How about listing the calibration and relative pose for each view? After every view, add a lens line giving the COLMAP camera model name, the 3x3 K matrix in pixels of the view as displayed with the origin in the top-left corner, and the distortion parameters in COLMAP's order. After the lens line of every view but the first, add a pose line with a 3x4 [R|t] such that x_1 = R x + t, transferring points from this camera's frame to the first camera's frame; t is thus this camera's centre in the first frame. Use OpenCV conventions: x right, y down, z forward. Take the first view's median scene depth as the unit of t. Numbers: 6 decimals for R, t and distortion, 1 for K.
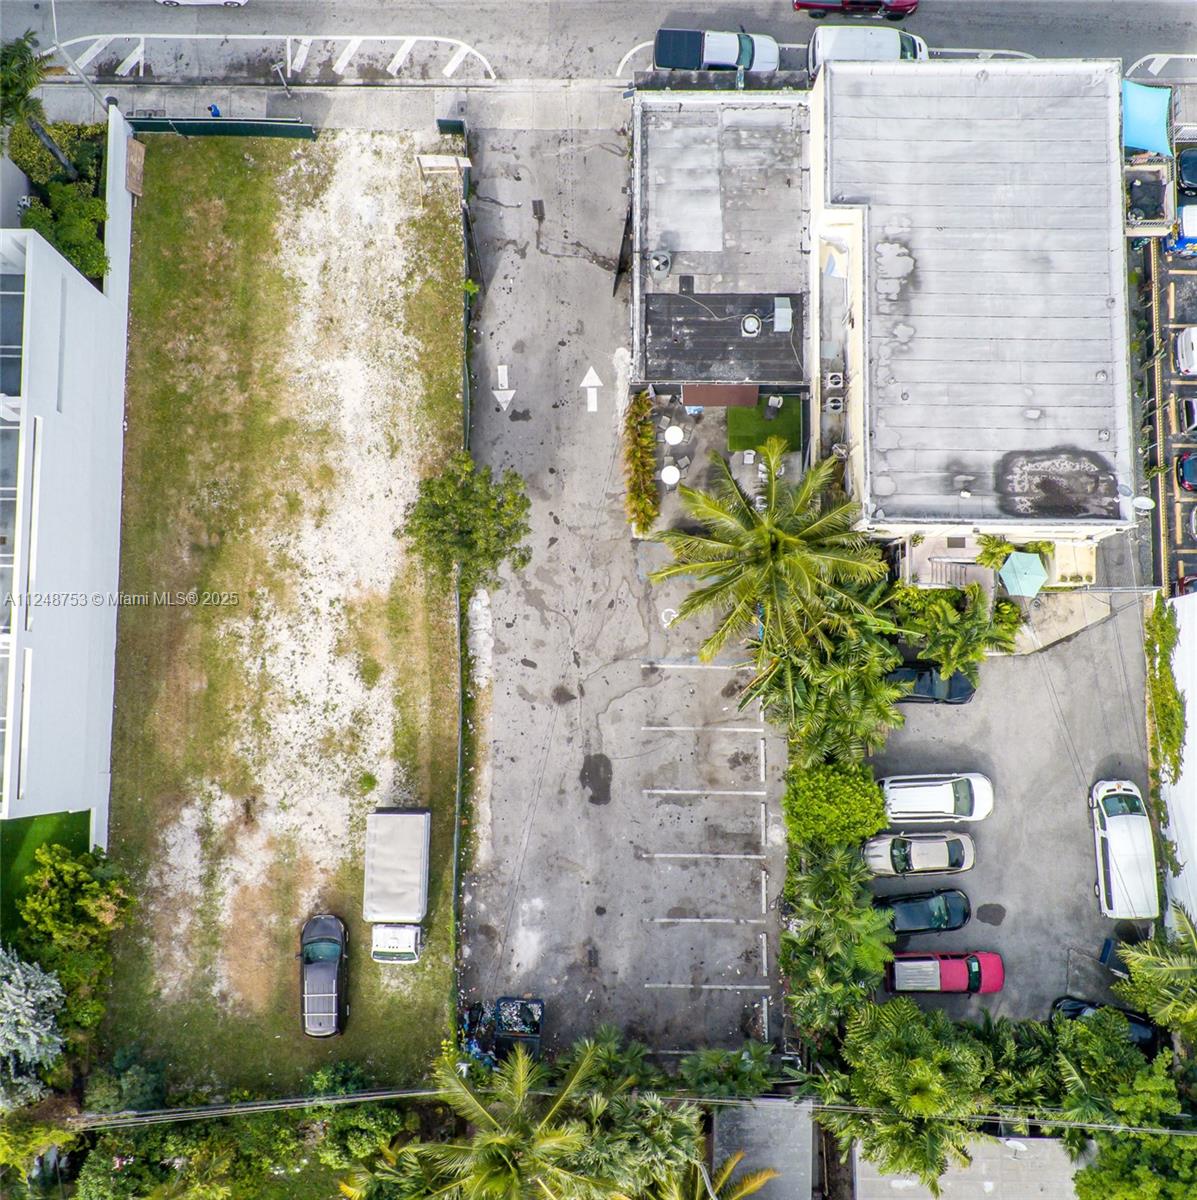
lens RADIAL K [[1660.1, 0, 585.4], [0, 1660.1, 547.4], [0, 0, 1]] dist [0.097913, -0.115830]
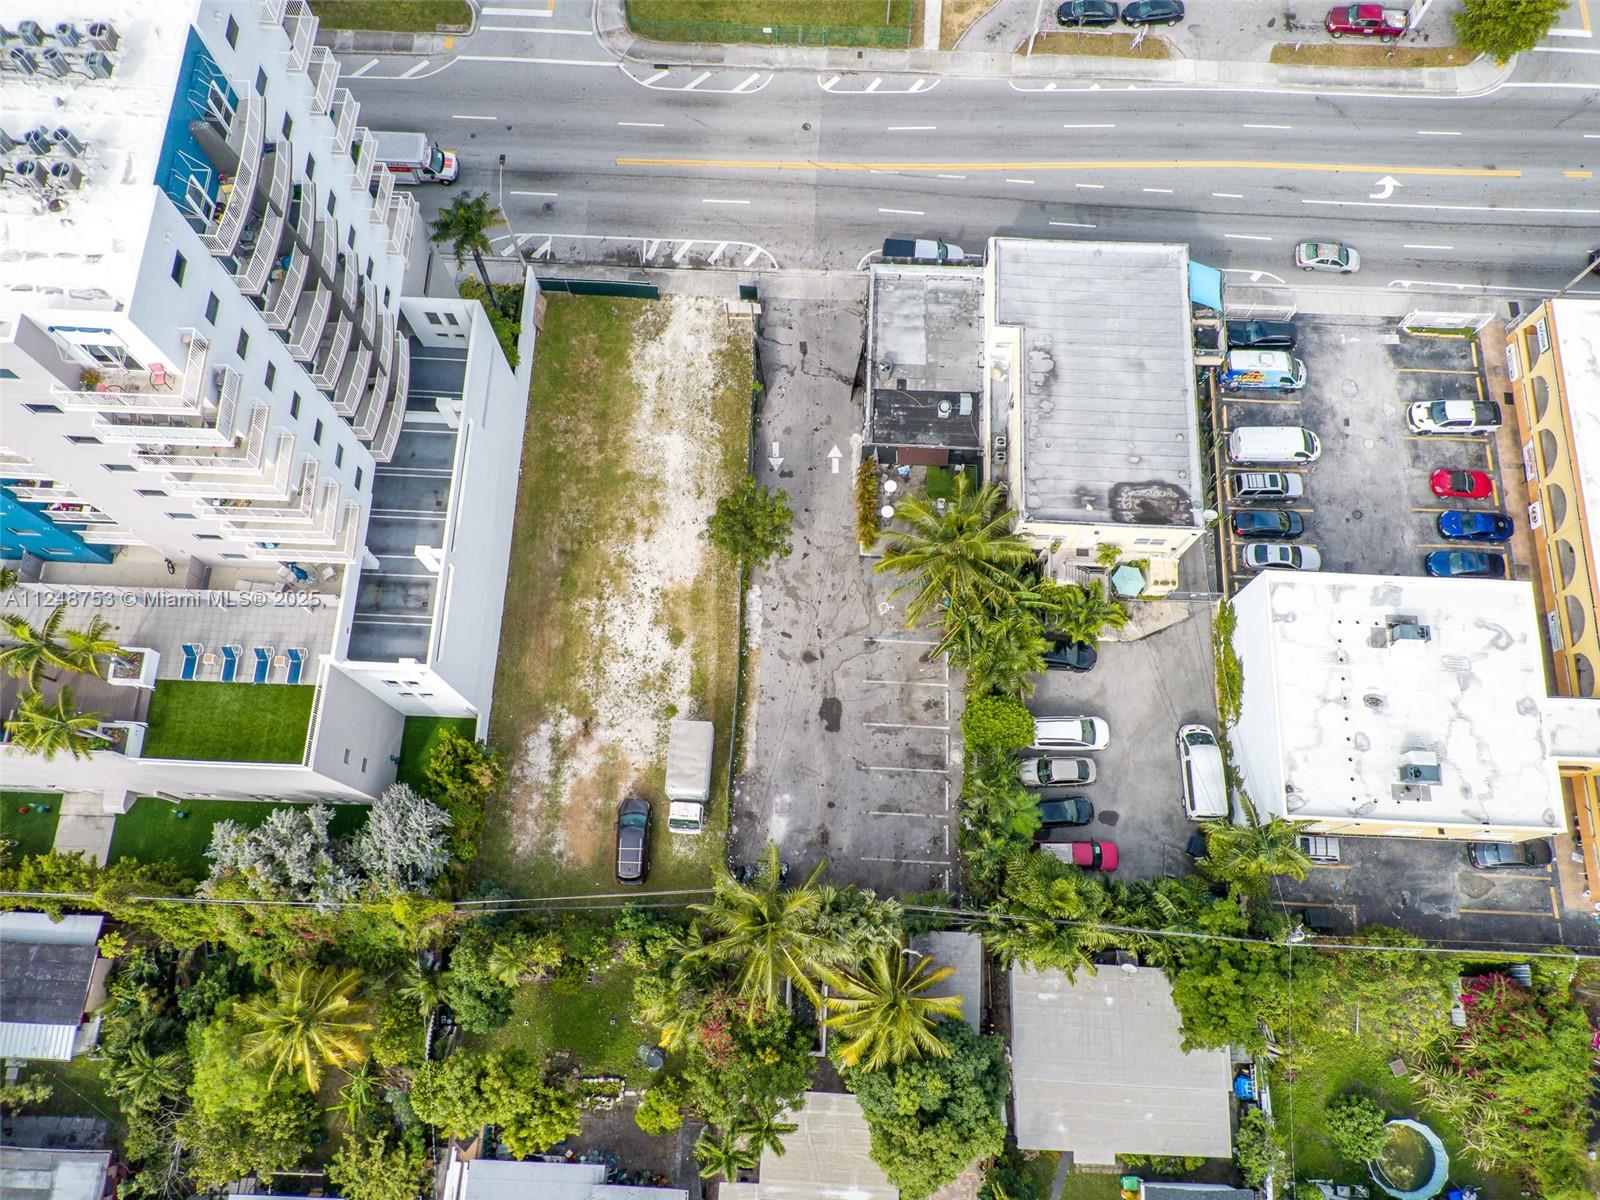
lens RADIAL K [[1187.7, 0, 800.6], [0, 1187.7, 605.6], [0, 0, 1]] dist [0.115024, -0.187132]
pose [[0.999338, 0.036006, -0.005158, -0.017411], [-0.036338, 0.982070, -0.184979, 0.237896], [-0.001594, 0.185044, 0.982729, -0.021873]]
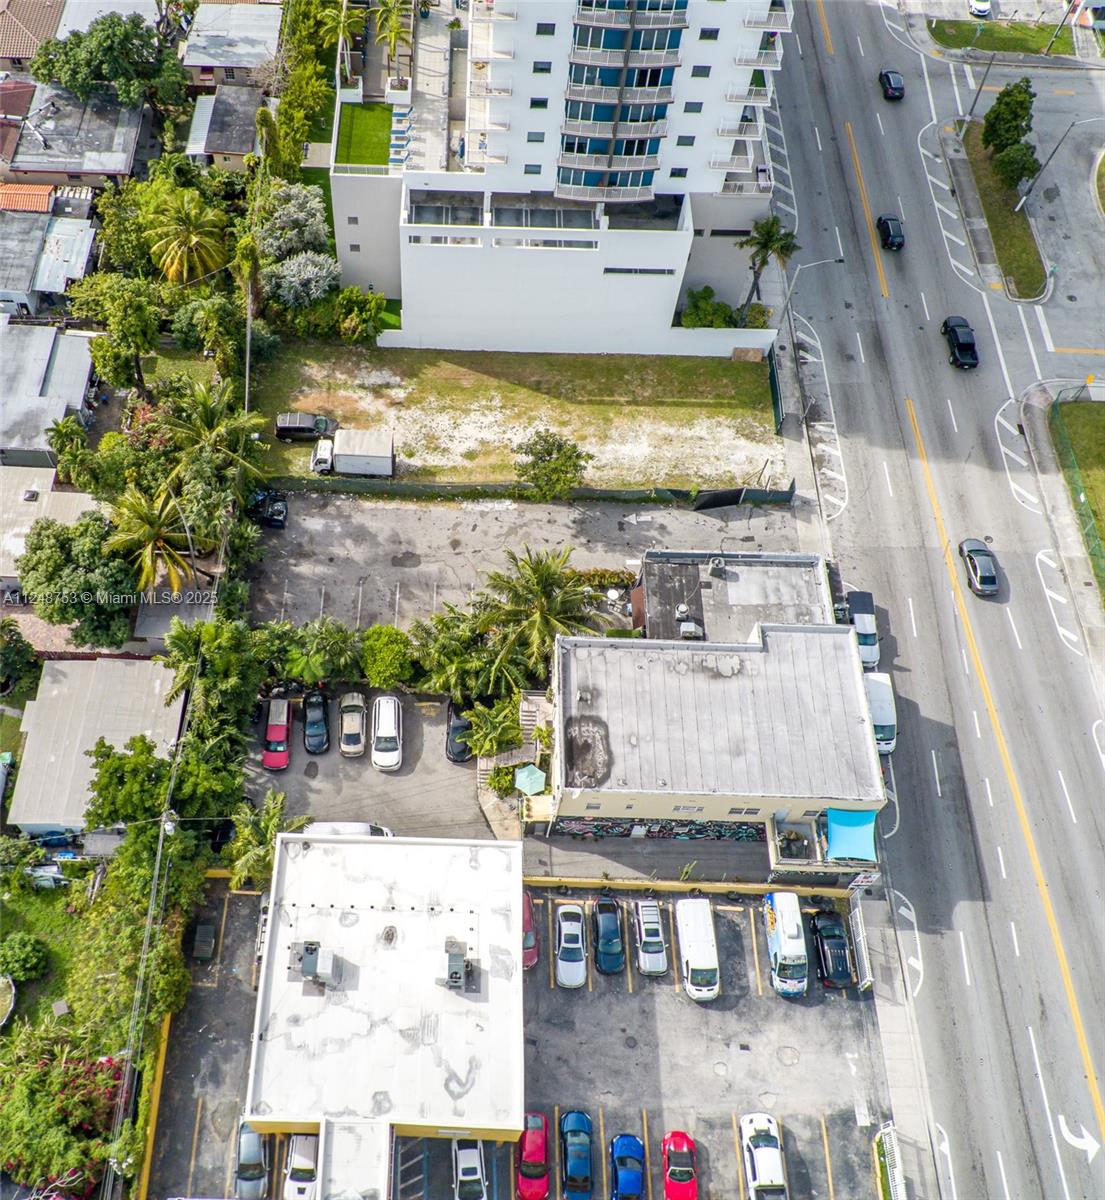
lens RADIAL K [[1190.2, 0, 456.5], [0, 1190.2, 605.2], [0, 0, 1]] dist [0.120270, -0.203035]
pose [[-0.016681, 0.854163, -0.519738, 0.680747], [-0.994807, 0.038018, 0.094409, -0.024860], [0.100400, 0.518614, 0.849093, -0.006489]]
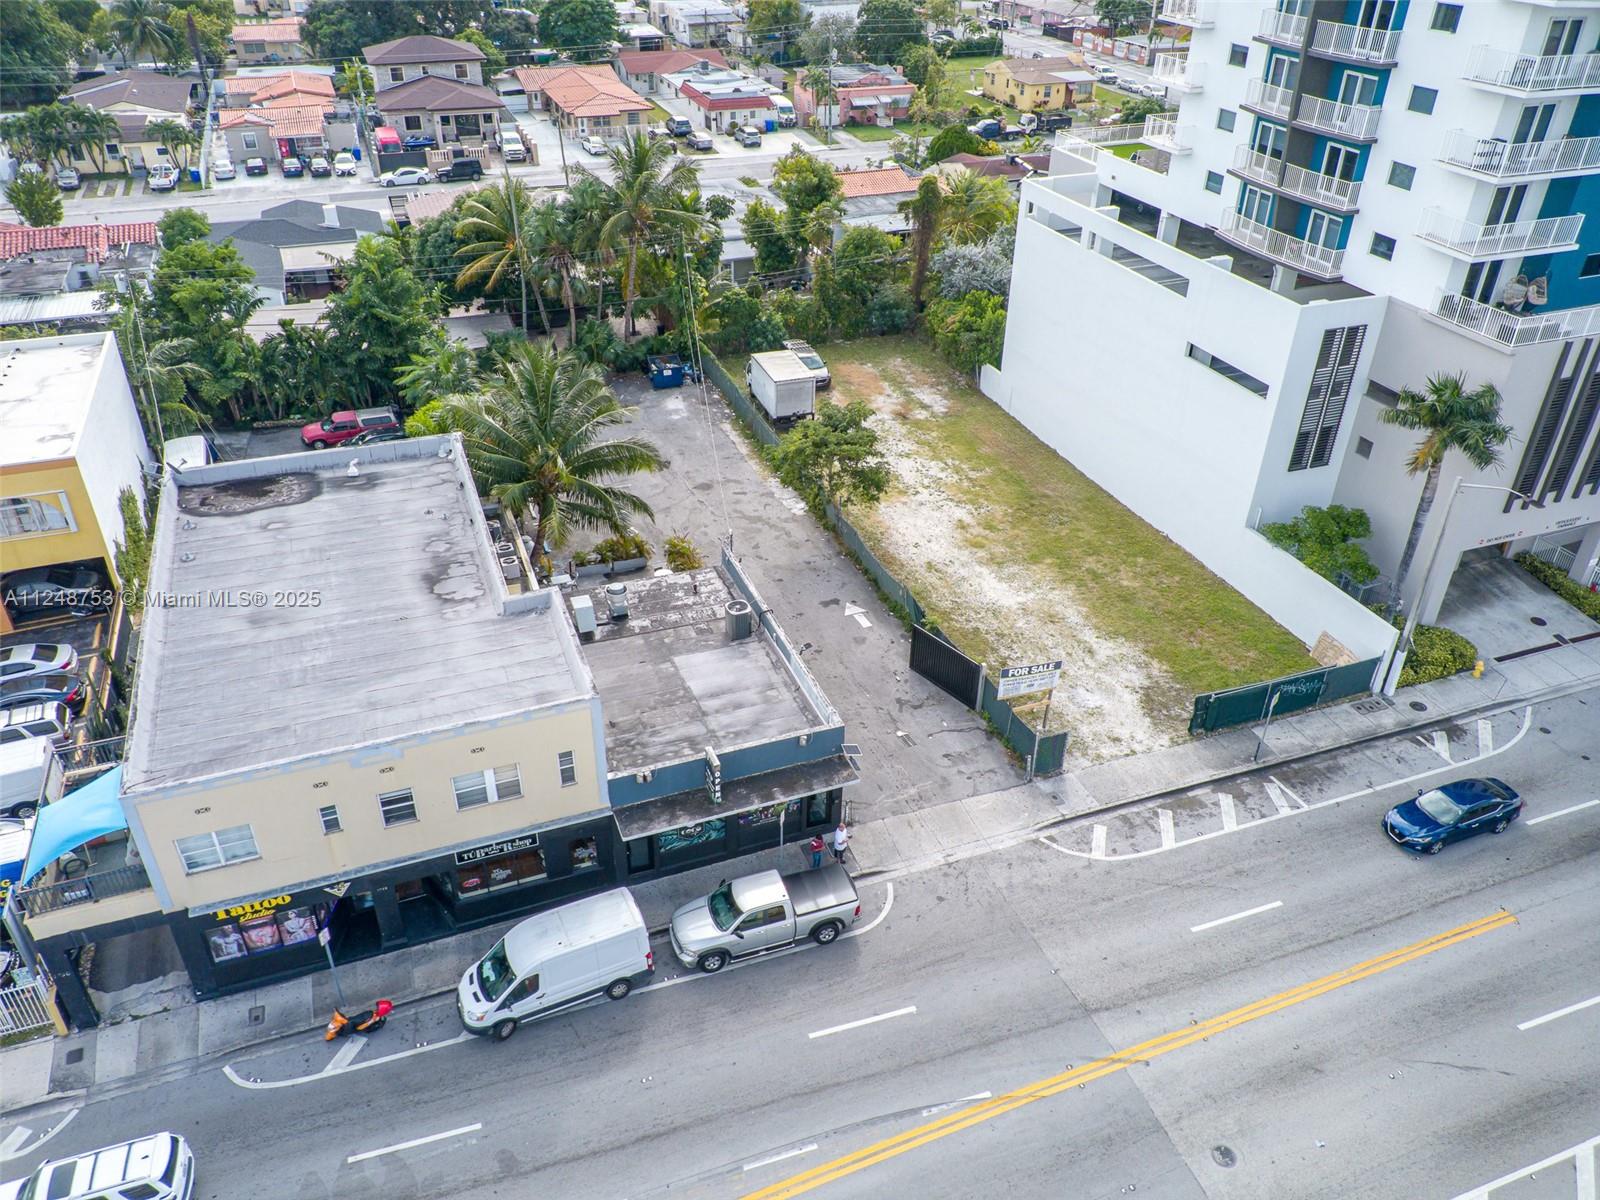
lens RADIAL K [[1187.7, 0, 800.6], [0, 1187.7, 605.6], [0, 0, 1]] dist [0.115024, -0.187132]
pose [[-0.933554, 0.182544, -0.308472, 0.198171], [-0.357309, -0.405719, 0.841262, -0.679893], [0.028414, 0.895583, 0.443985, 0.709199]]
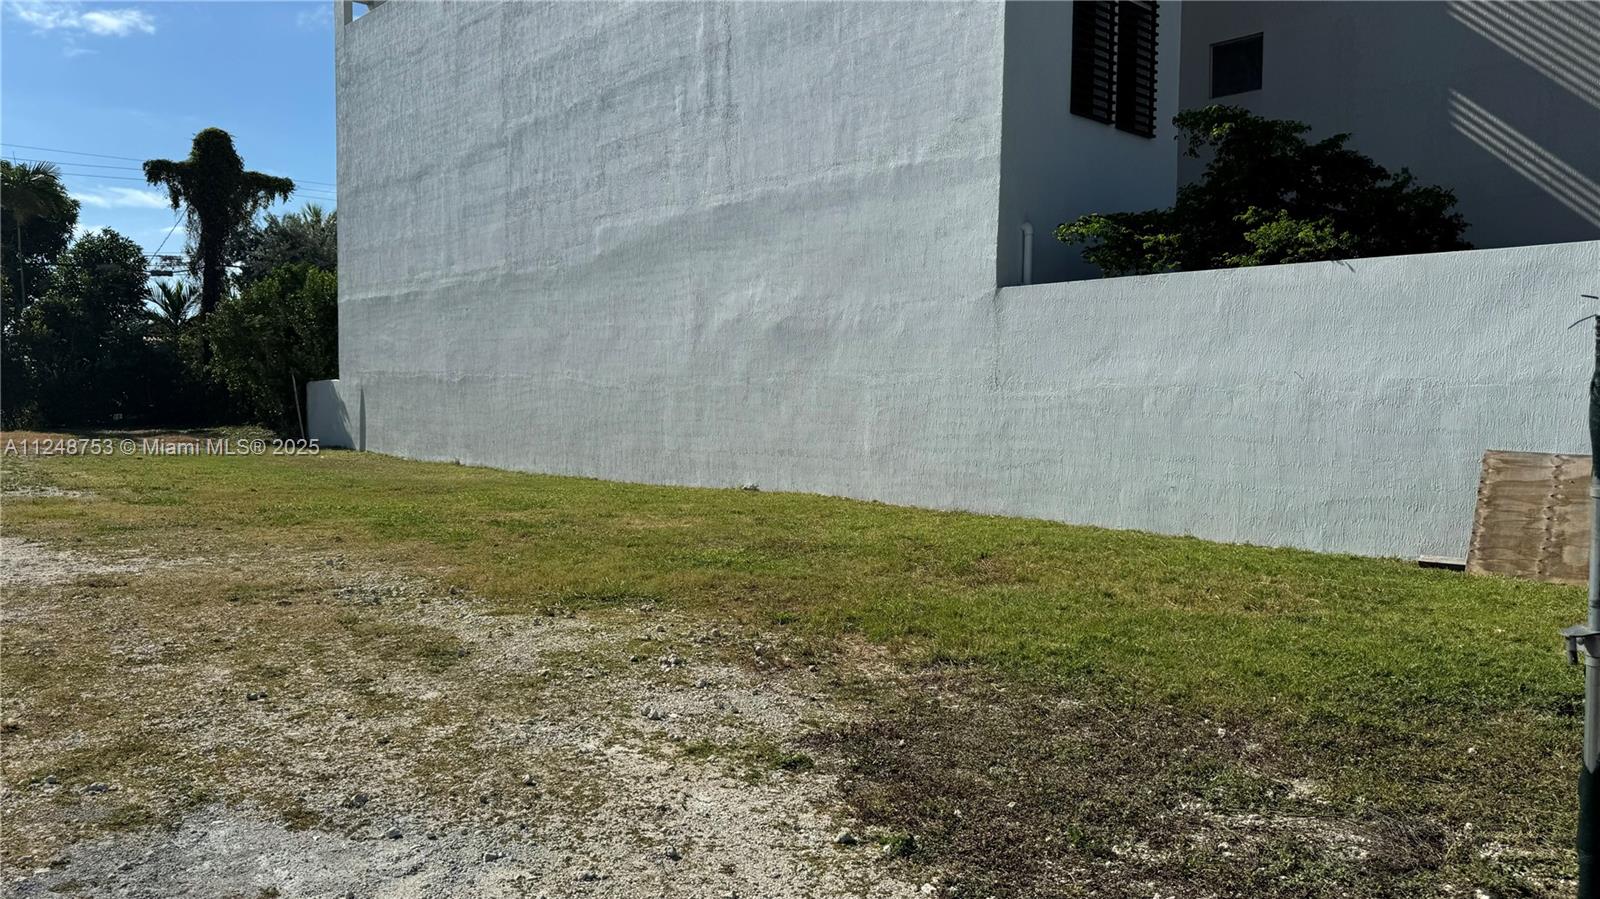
lens RADIAL K [[1160.4, 0, 800.0], [0, 1160.4, 449.5], [0, 0, 1]] dist [0.026376, -0.073610]
pose [[-0.717281, 0.011815, -0.696684, -0.117033], [-0.693685, 0.082088, 0.715585, -0.267570], [0.065644, 0.996555, -0.050685, 1.030673]]
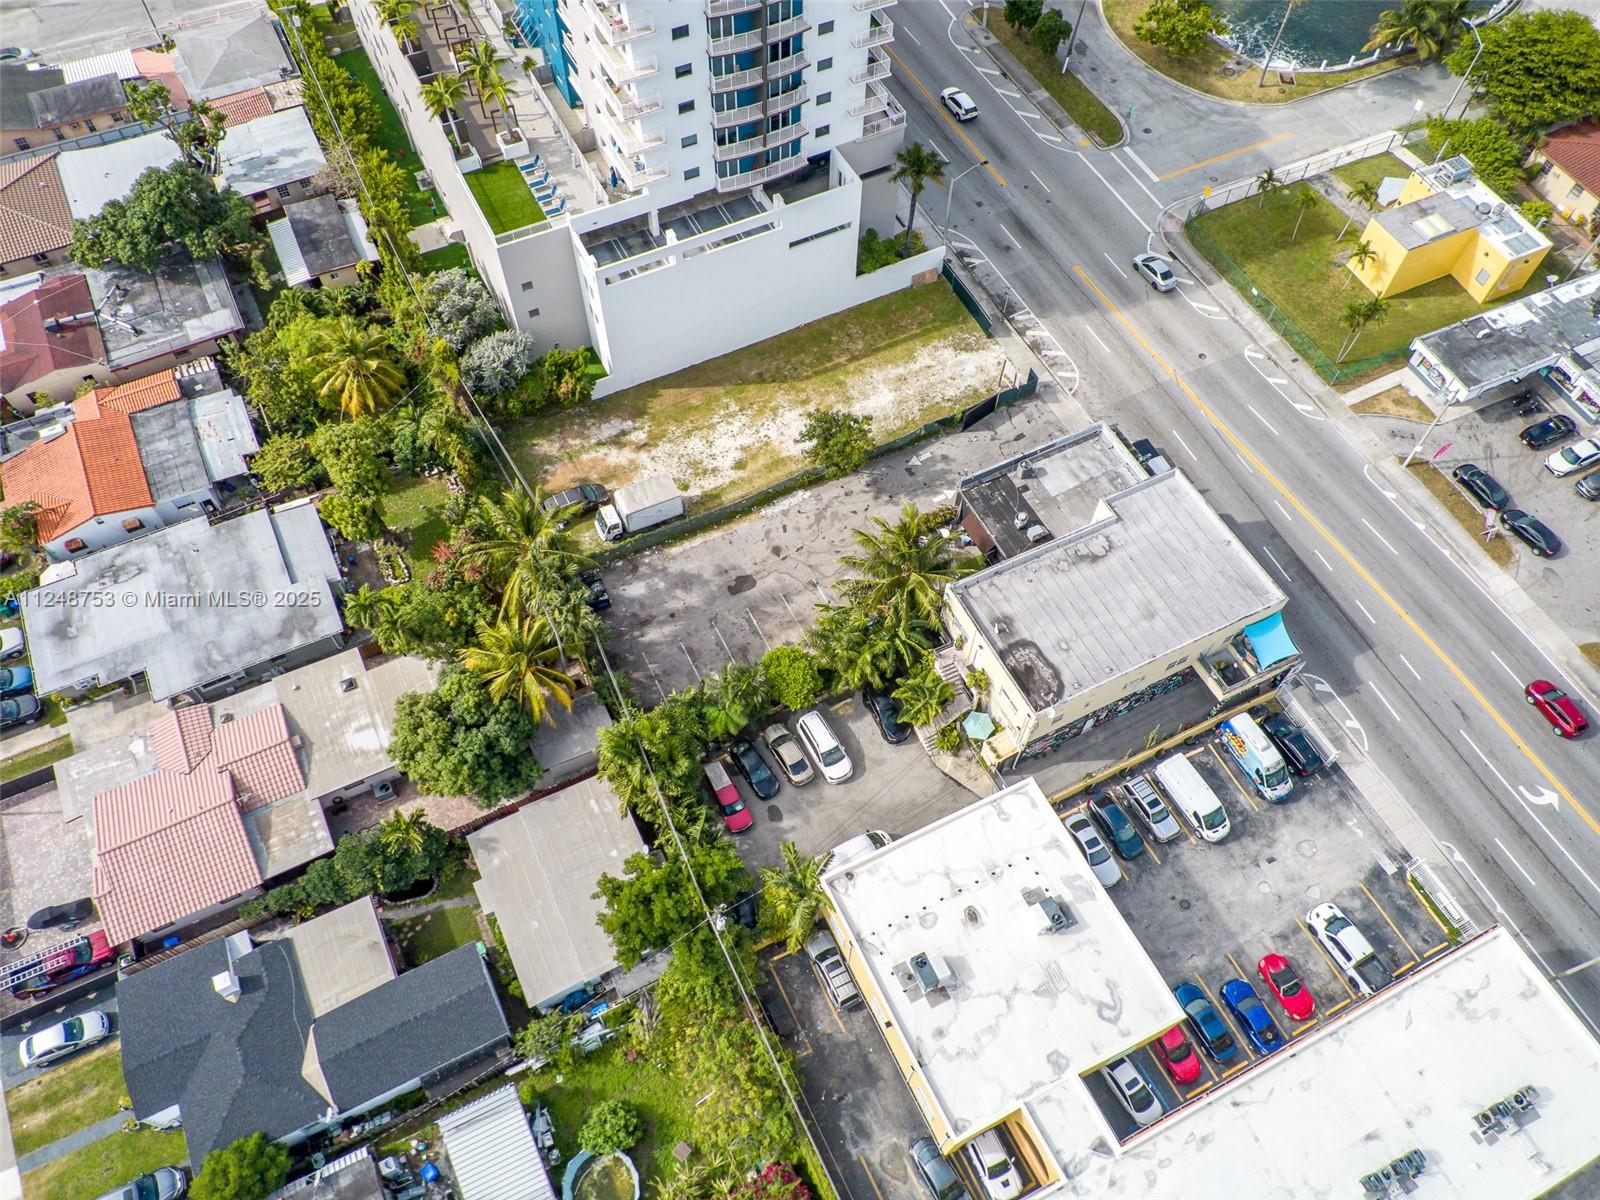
lens RADIAL K [[1187.7, 0, 800.6], [0, 1187.7, 605.6], [0, 0, 1]] dist [0.115024, -0.187132]
pose [[0.453147, 0.764228, -0.458927, 0.601134], [-0.886208, 0.441876, -0.139213, 0.263292], [0.096399, 0.469789, 0.877500, -0.036078]]
